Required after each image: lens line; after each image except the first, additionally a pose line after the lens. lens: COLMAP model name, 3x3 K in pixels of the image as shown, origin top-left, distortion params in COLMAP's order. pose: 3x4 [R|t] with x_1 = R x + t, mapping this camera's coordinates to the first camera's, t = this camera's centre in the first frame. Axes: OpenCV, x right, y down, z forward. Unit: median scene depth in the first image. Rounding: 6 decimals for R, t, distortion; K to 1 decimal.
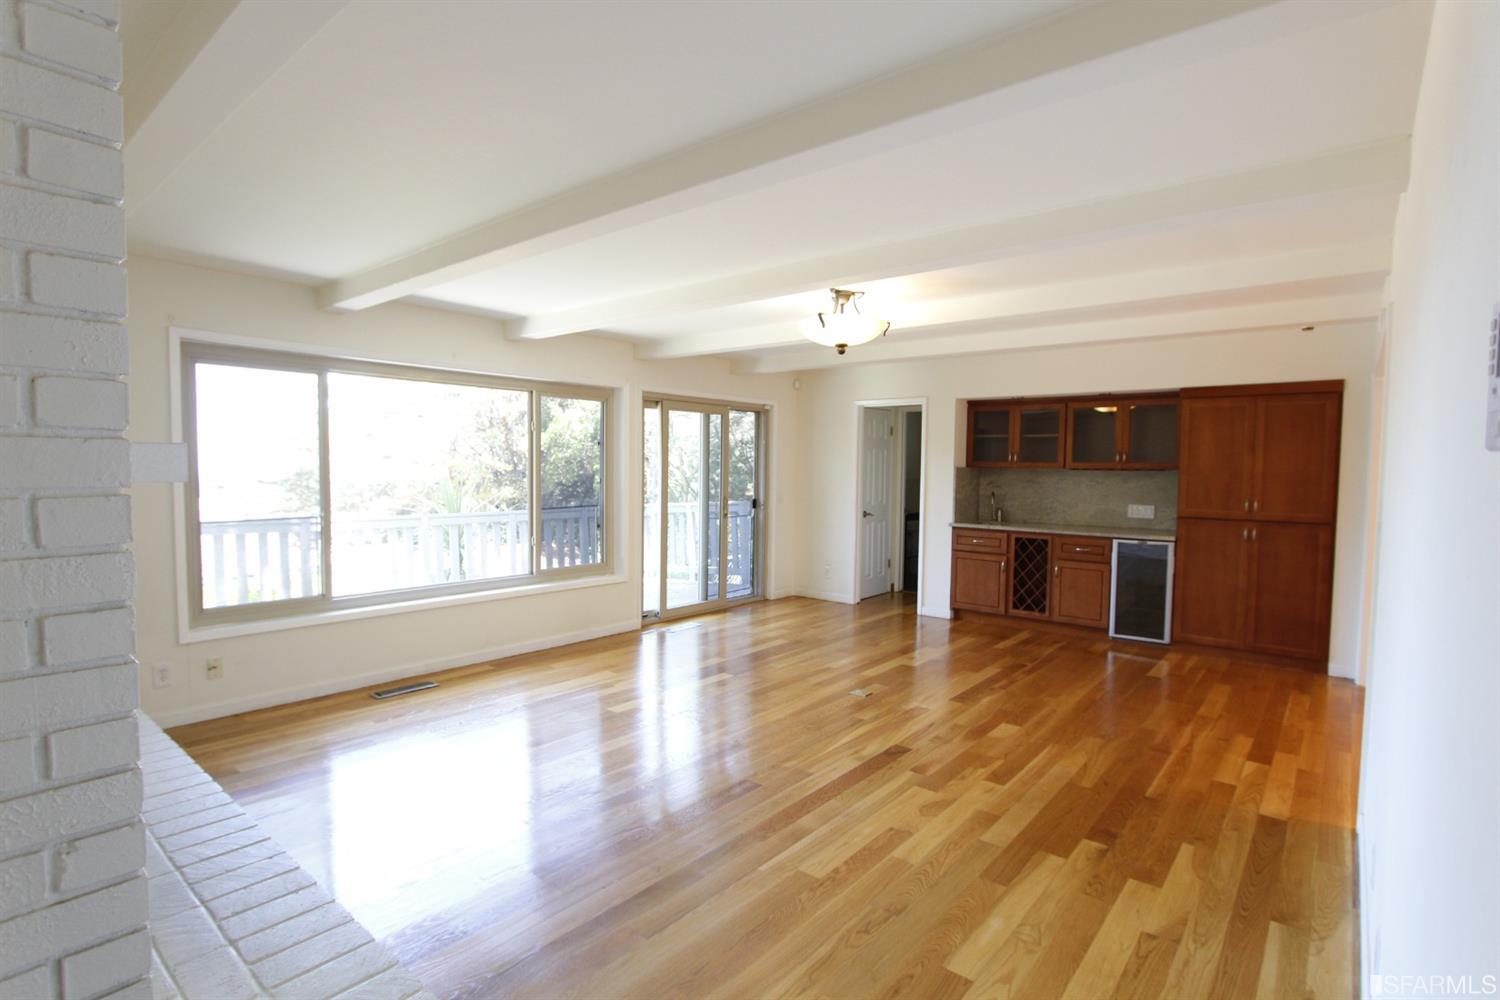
lens RADIAL K [[733.6, 0, 748.6], [0, 733.6, 492.2], [0, 0, 1]] dist [-0.004341, -0.000297]
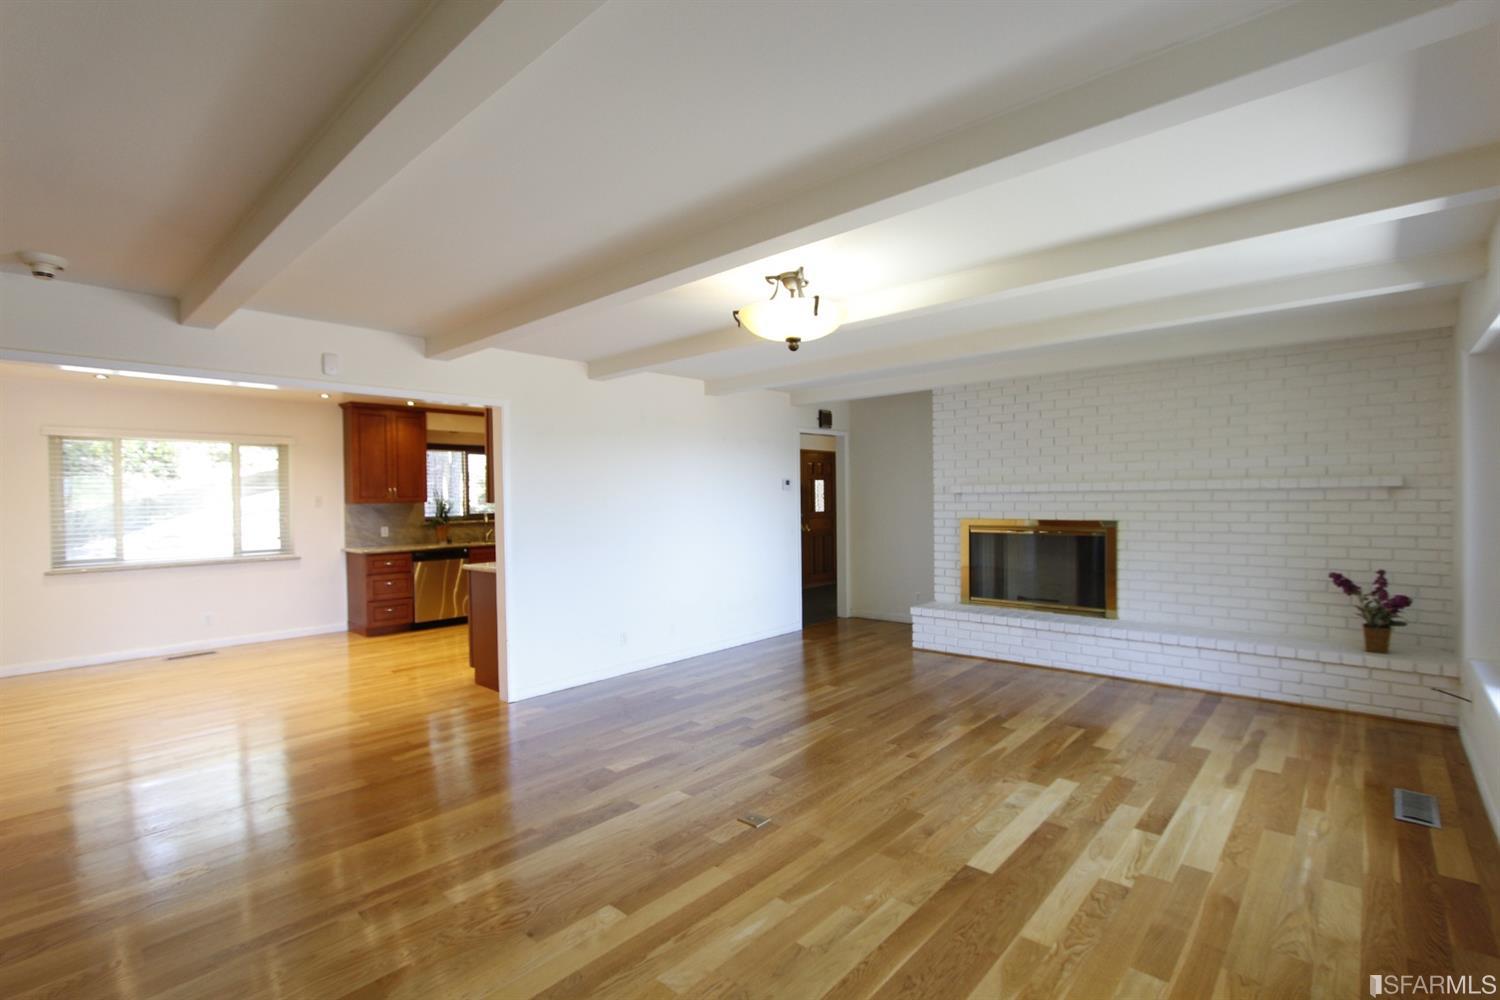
lens RADIAL K [[695.7, 0, 749.4], [0, 695.7, 503.8], [0, 0, 1]] dist [-0.016392, 0.000756]
pose [[-0.998879, 0.001612, 0.047309, 0.102054], [0.003801, 0.998924, 0.046222, -0.039915], [-0.047184, 0.046350, -0.997810, 1.326876]]
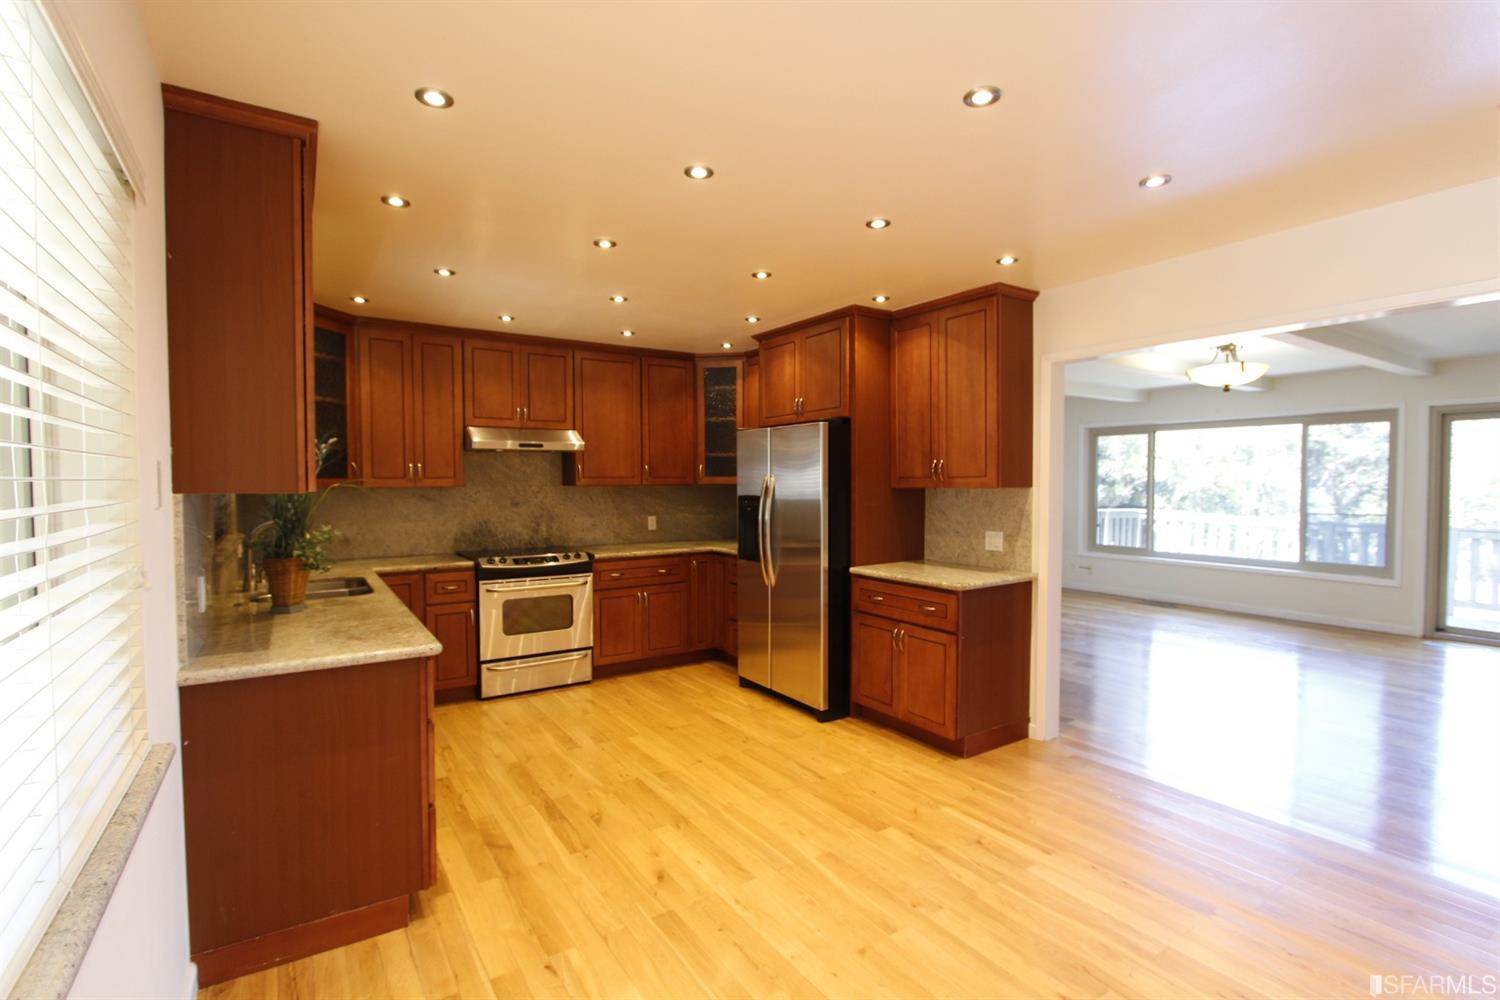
lens RADIAL K [[695.7, 0, 749.4], [0, 695.7, 503.8], [0, 0, 1]] dist [-0.016392, 0.000756]
pose [[-0.291625, 0.021084, -0.956300, 1.165210], [-0.036484, 0.998784, 0.033147, 0.001377], [0.955837, 0.044556, -0.290501, 0.412553]]
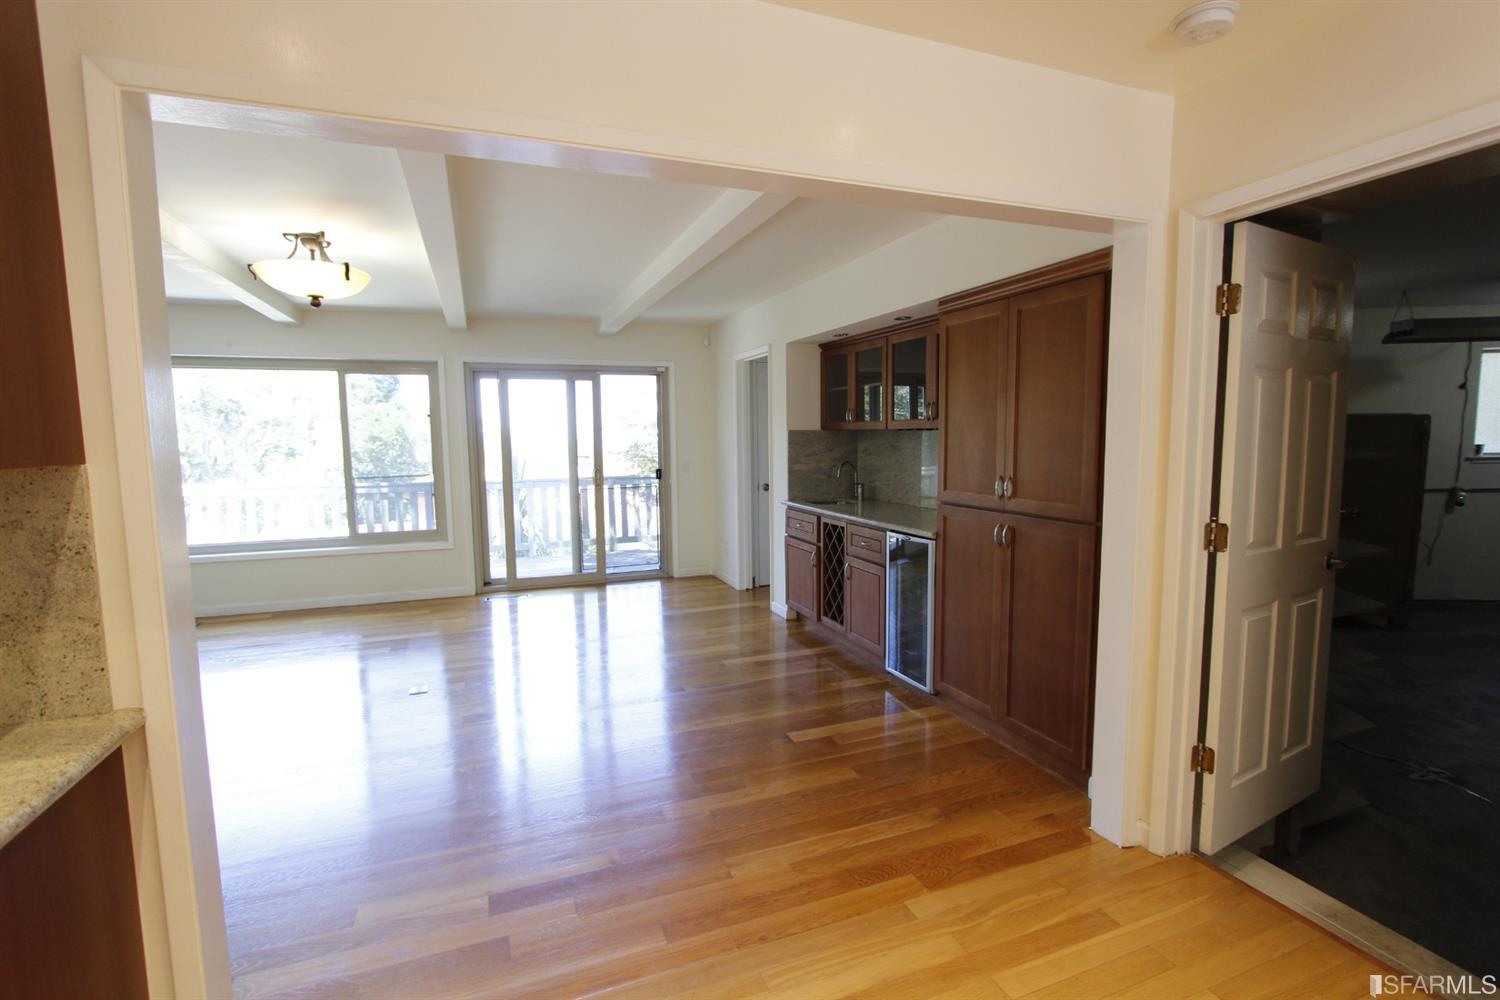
lens RADIAL K [[695.7, 0, 749.4], [0, 695.7, 503.8], [0, 0, 1]] dist [-0.016392, 0.000756]
pose [[0.871595, 0.028822, -0.489379, 0.737928], [0.002592, 0.997985, 0.063394, -0.003045], [0.490220, -0.056522, 0.869764, 0.390334]]
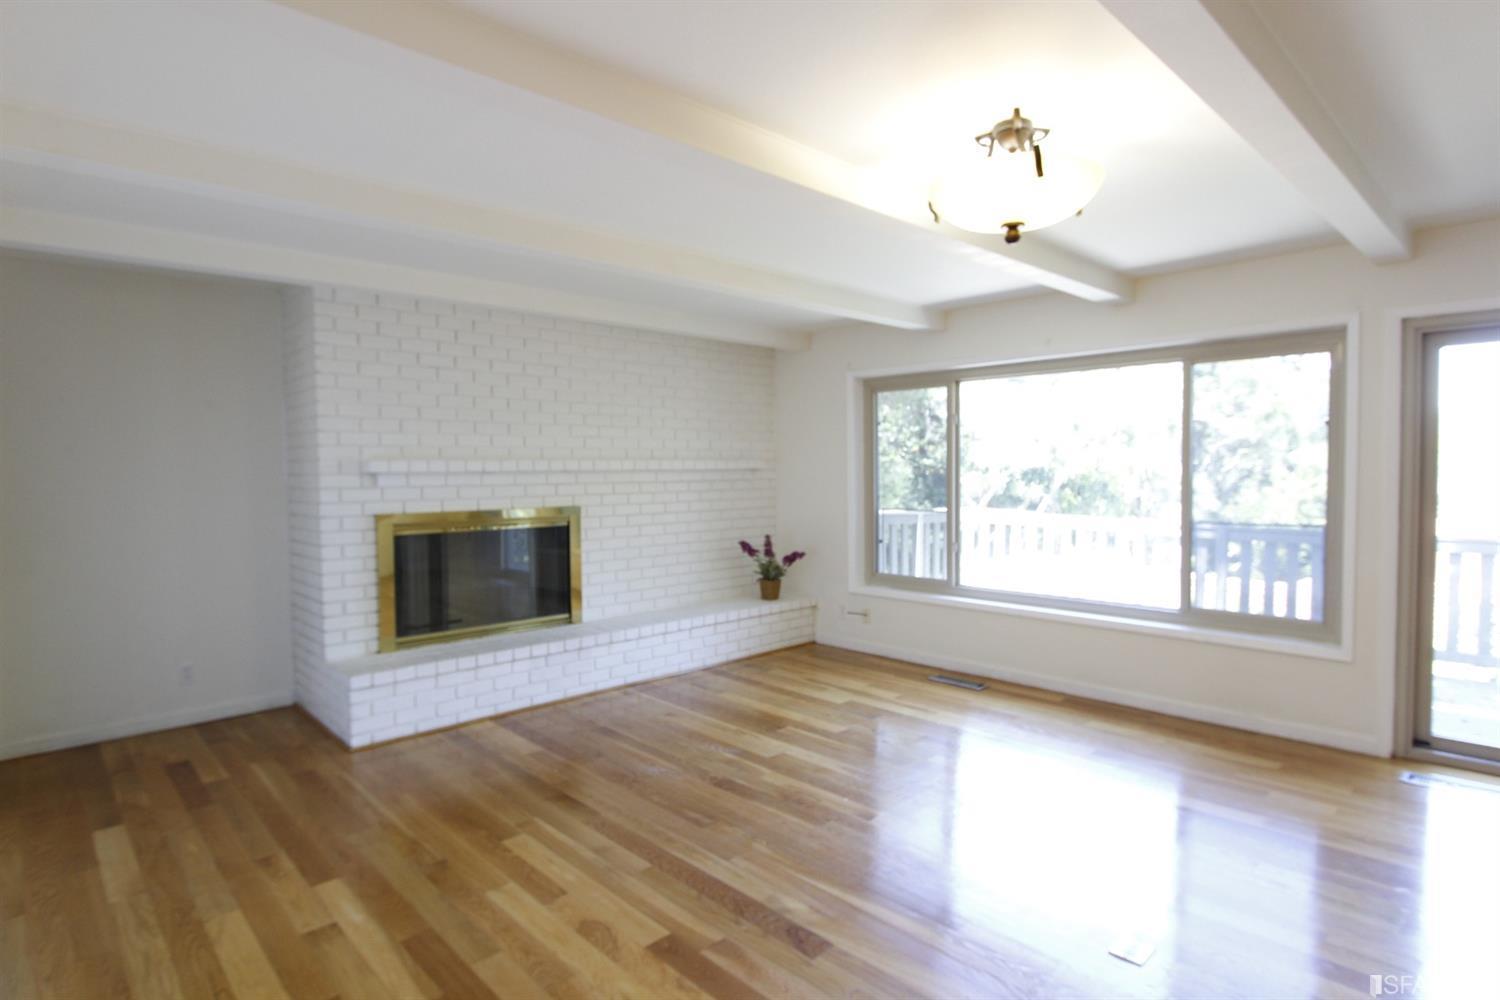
lens RADIAL K [[795.1, 0, 749.4], [0, 795.1, 503.2], [0, 0, 1]] dist [-0.018559, -0.001395]
pose [[-0.121382, 0.032312, -0.992080, 0.535064], [-0.026379, 0.999012, 0.035765, -0.012380], [0.992255, 0.030512, -0.120409, 0.663410]]
